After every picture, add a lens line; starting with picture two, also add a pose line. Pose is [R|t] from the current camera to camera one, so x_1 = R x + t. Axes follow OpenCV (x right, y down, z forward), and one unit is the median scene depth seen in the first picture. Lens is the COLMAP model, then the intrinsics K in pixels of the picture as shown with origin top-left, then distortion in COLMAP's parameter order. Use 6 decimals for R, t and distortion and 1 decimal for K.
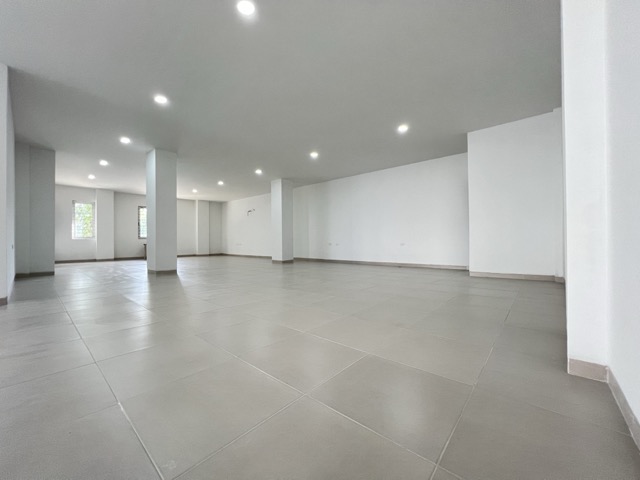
lens RADIAL K [[256.3, 0, 317.0], [0, 256.3, 239.9], [0, 0, 1]] dist [0.000307, 0.000349]
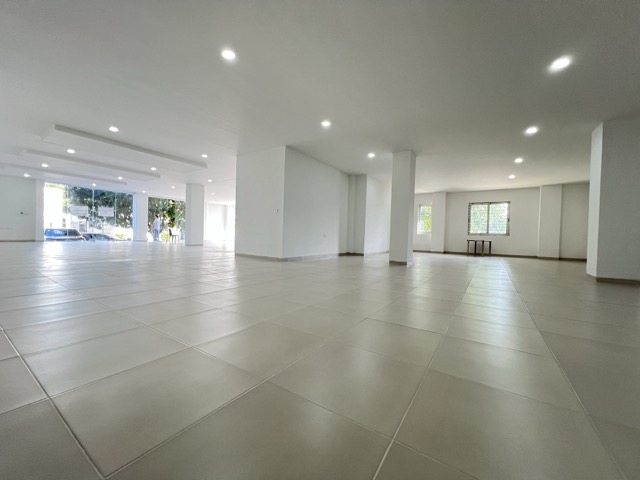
lens RADIAL K [[256.3, 0, 317.0], [0, 256.3, 239.9], [0, 0, 1]] dist [0.000307, 0.000349]
pose [[0.134991, 0.029771, -0.990400, 0.272936], [-0.023477, 0.999364, 0.026841, 0.003018], [0.990569, 0.019628, 0.135604, 0.301809]]
